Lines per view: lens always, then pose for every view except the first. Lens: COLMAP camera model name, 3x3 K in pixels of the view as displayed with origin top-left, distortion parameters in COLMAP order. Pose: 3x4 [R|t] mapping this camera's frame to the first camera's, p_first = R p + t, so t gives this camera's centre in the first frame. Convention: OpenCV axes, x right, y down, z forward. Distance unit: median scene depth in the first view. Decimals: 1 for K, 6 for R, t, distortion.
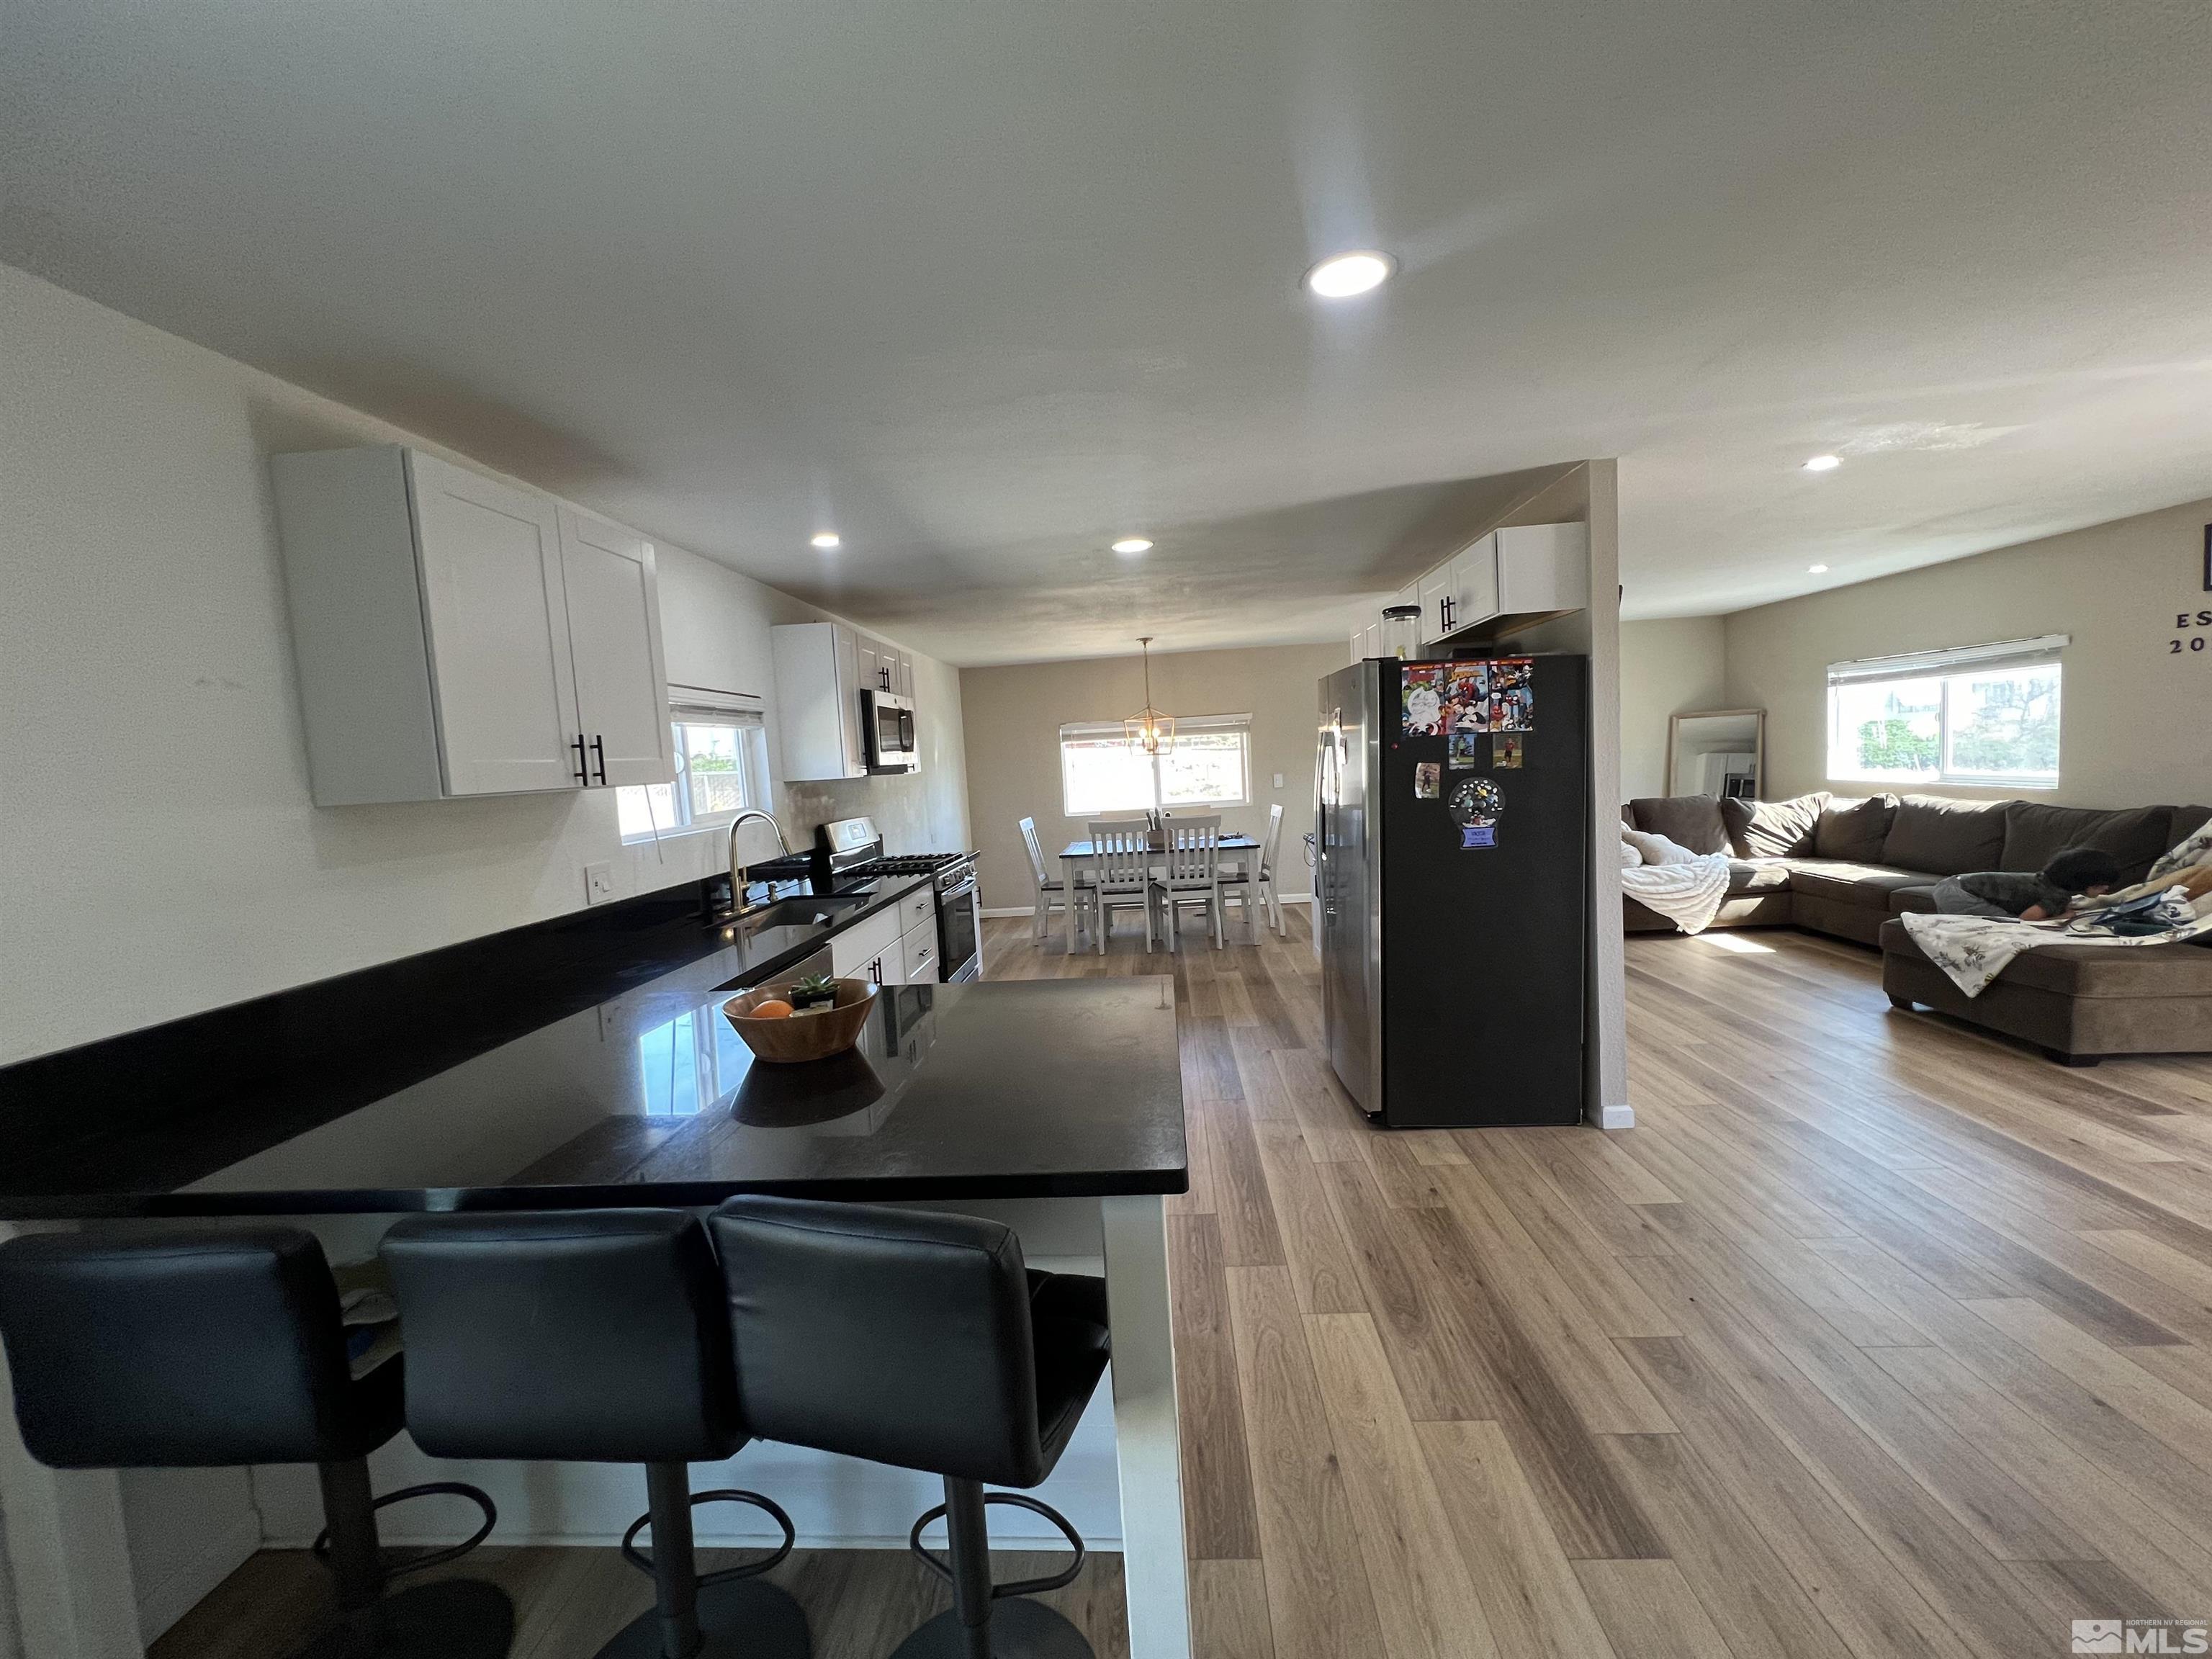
lens RADIAL K [[886.4, 0, 1117.1], [0, 886.4, 842.2], [0, 0, 1]] dist [-0.002862, 0.000168]
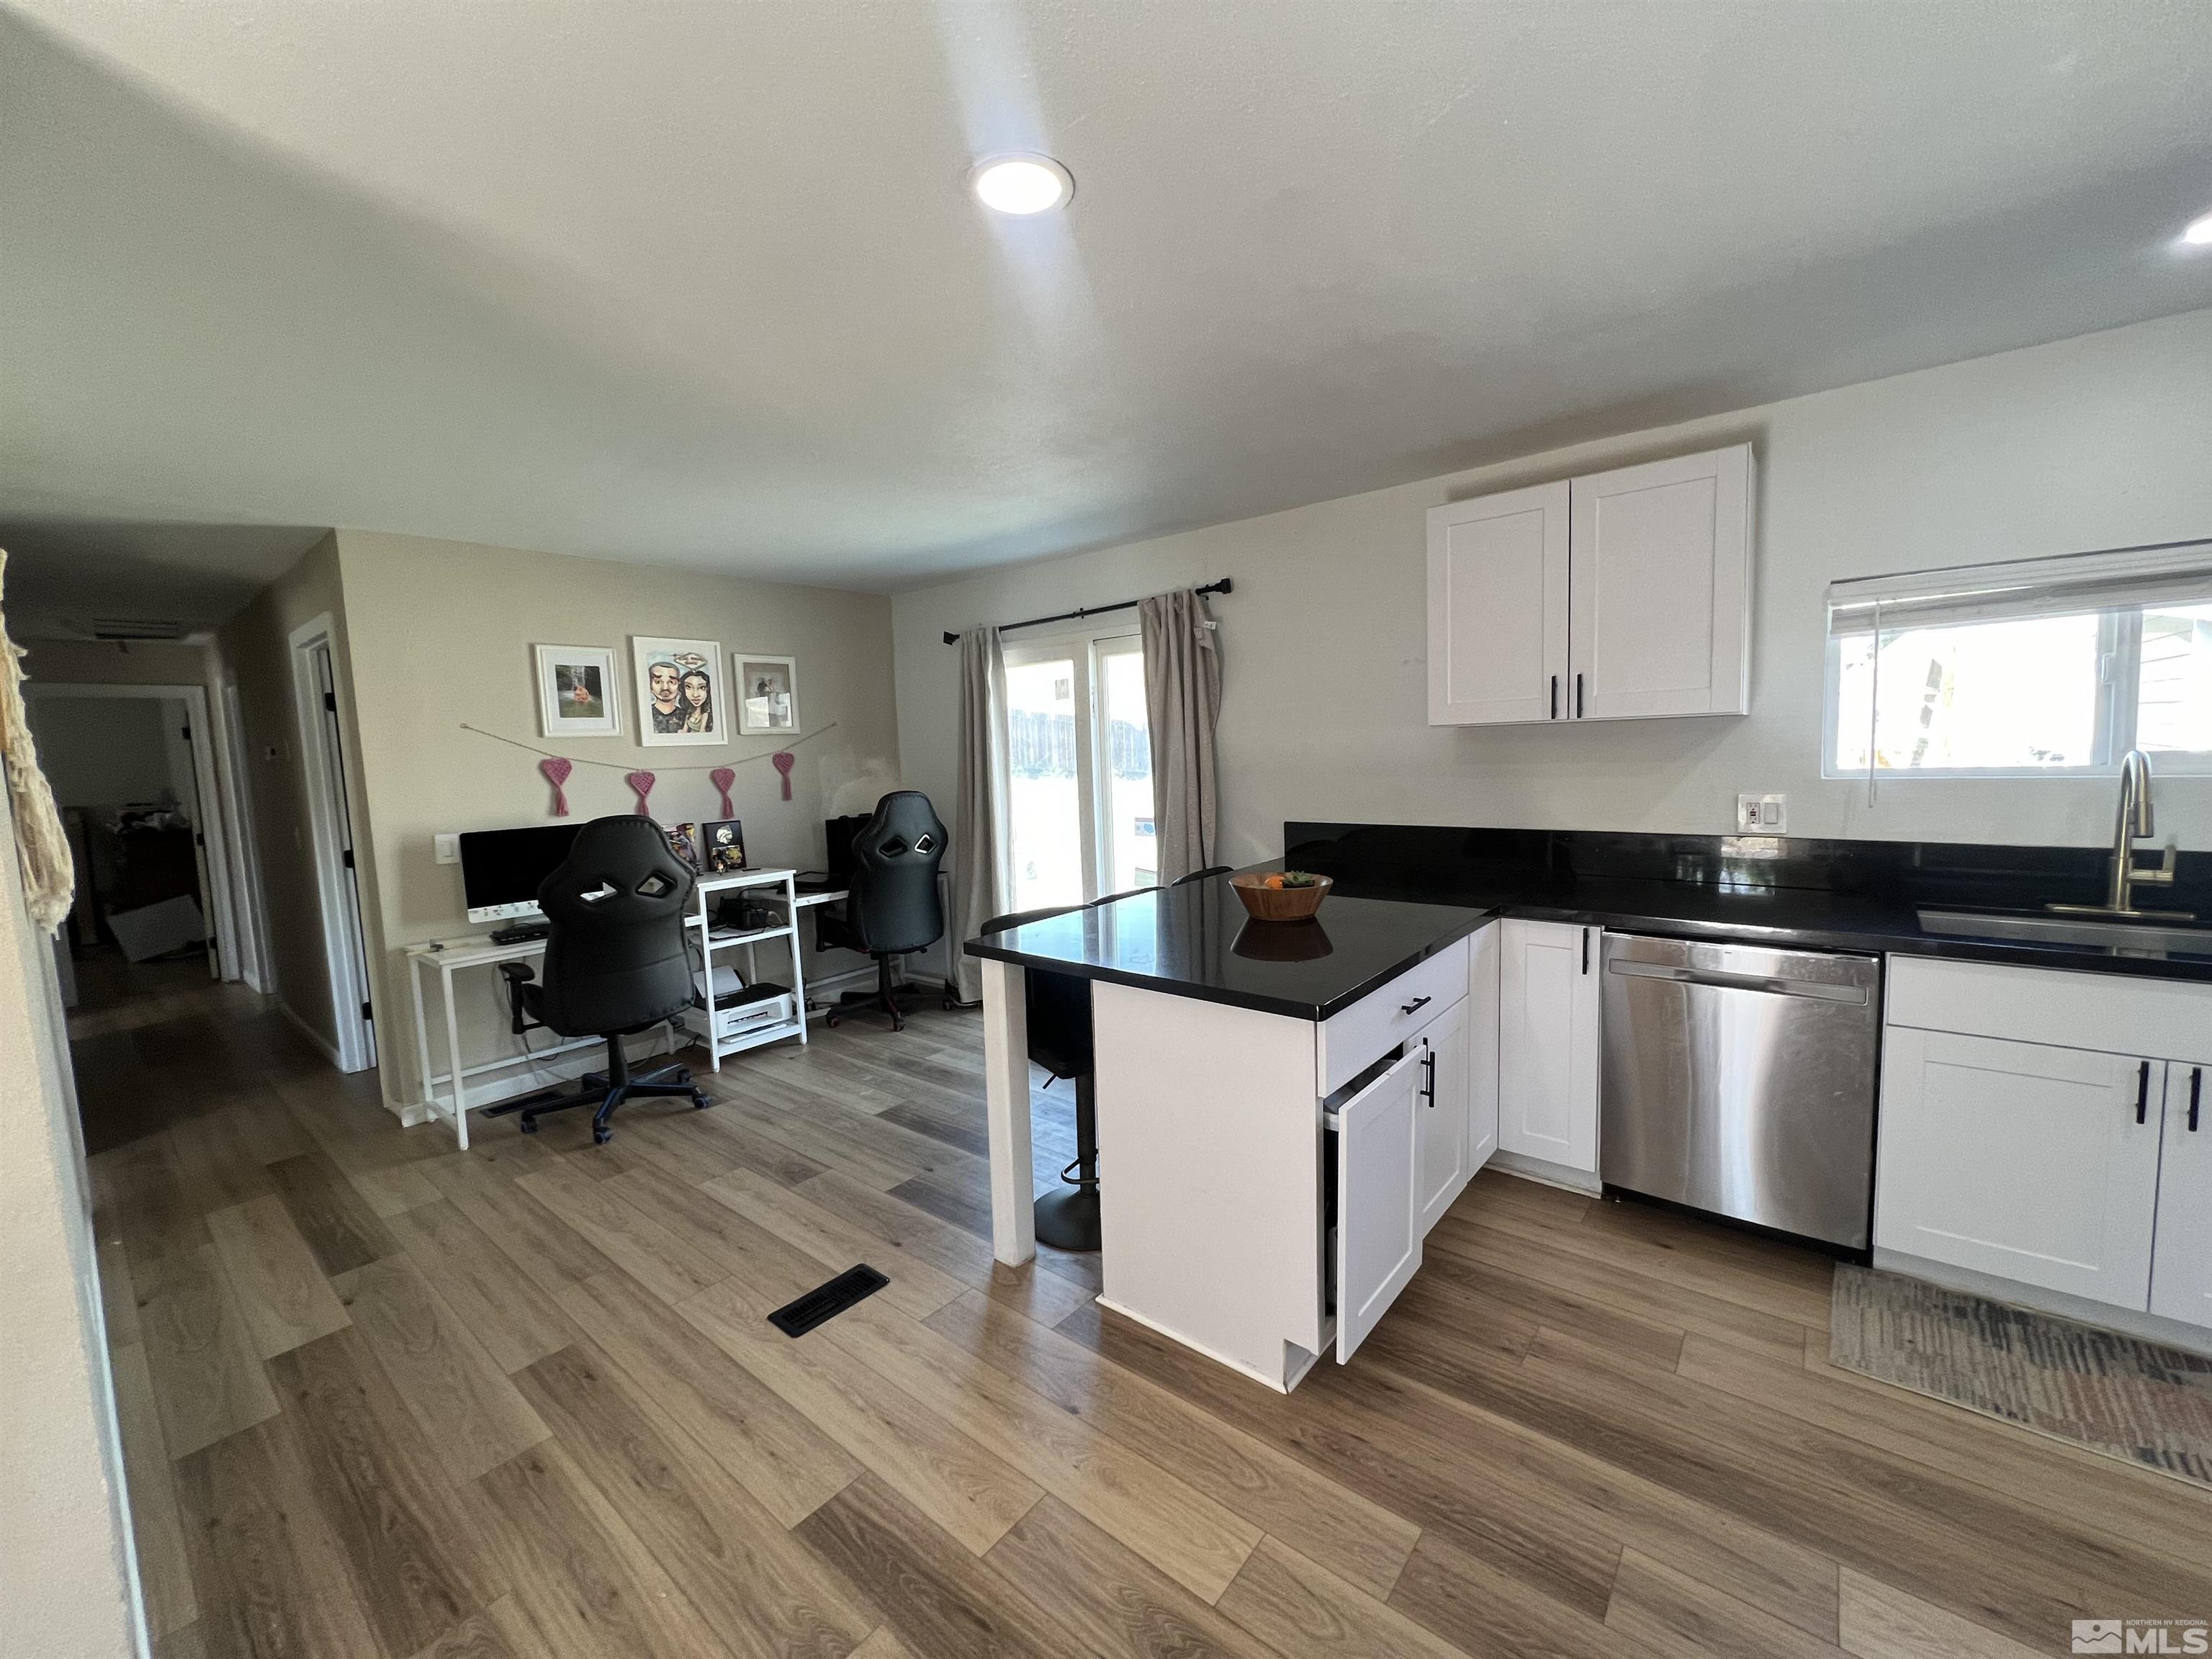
lens RADIAL K [[883.6, 0, 1105.7], [0, 883.6, 832.4], [0, 0, 1]] dist [-0.003687, 0.000629]
pose [[-0.593036, 0.160350, -0.789048, 0.539048], [-0.003405, 0.979461, 0.201604, -0.112989], [0.805169, 0.122245, -0.580310, 0.889809]]
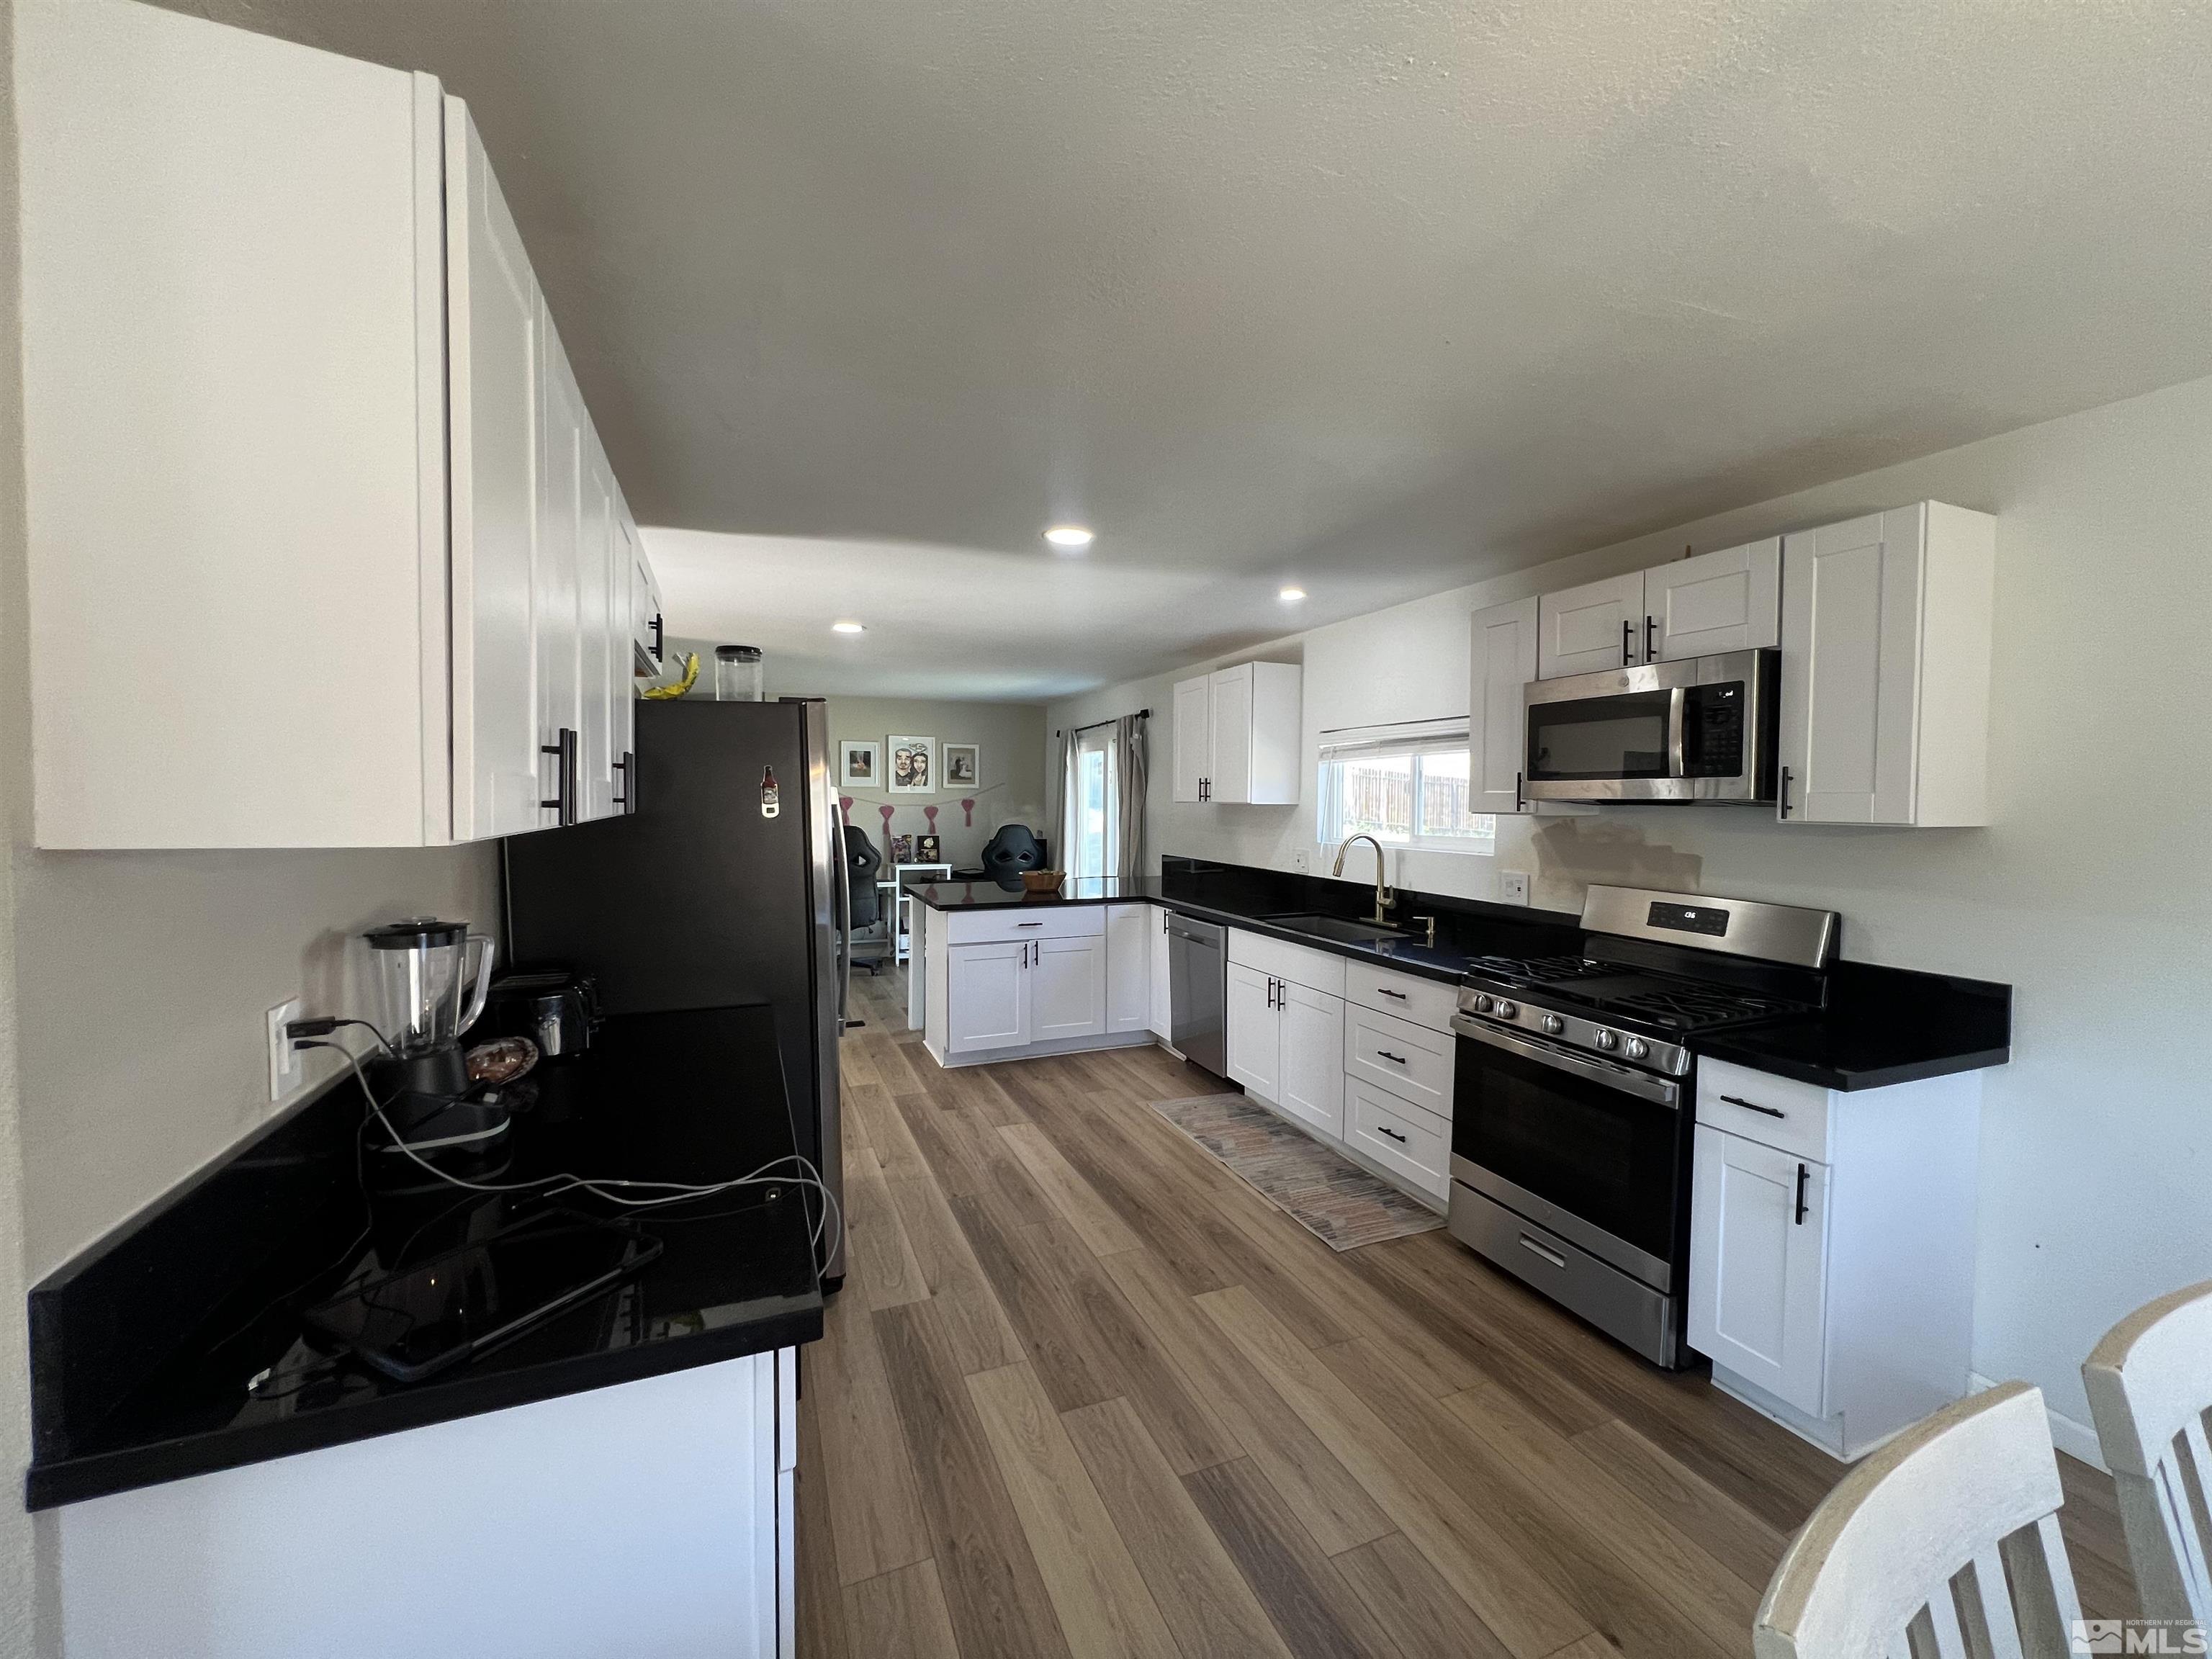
lens RADIAL K [[886.4, 0, 1103.8], [0, 886.4, 828.3], [0, 0, 1]] dist [-0.002862, 0.000168]
pose [[-0.902232, 0.065564, -0.426237, 0.414496], [0.003991, 0.989603, 0.143773, -0.232847], [0.431232, 0.128016, -0.893113, 2.109779]]
